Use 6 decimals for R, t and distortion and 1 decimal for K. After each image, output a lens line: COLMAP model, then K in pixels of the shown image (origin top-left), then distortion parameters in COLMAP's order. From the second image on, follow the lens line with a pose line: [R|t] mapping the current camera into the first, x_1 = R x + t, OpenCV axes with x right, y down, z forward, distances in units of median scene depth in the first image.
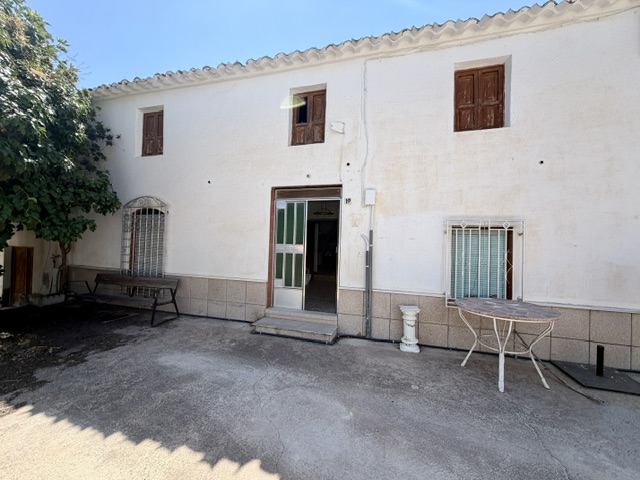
lens RADIAL K [[255.6, 0, 316.2], [0, 255.6, 240.6], [0, 0, 1]] dist [0.000759, 0.000464]
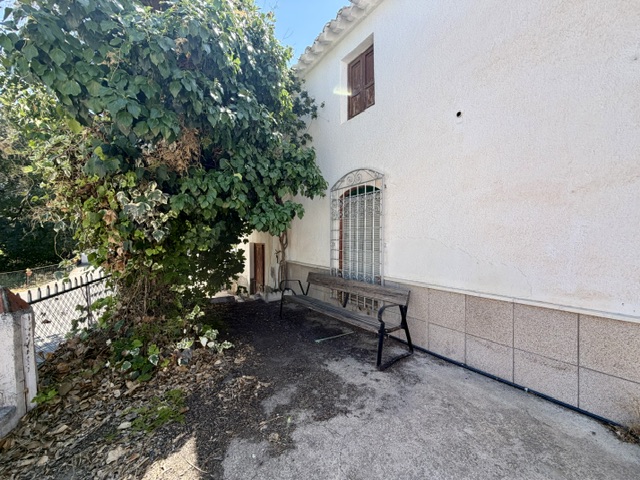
lens RADIAL K [[255.6, 0, 320.4], [0, 255.6, 241.1], [0, 0, 1]] dist [0.000759, 0.000464]
pose [[0.784950, -0.021657, -0.619180, -0.329711], [0.031984, 0.999473, 0.005589, 0.025011], [0.618733, -0.024190, 0.785229, 0.400353]]
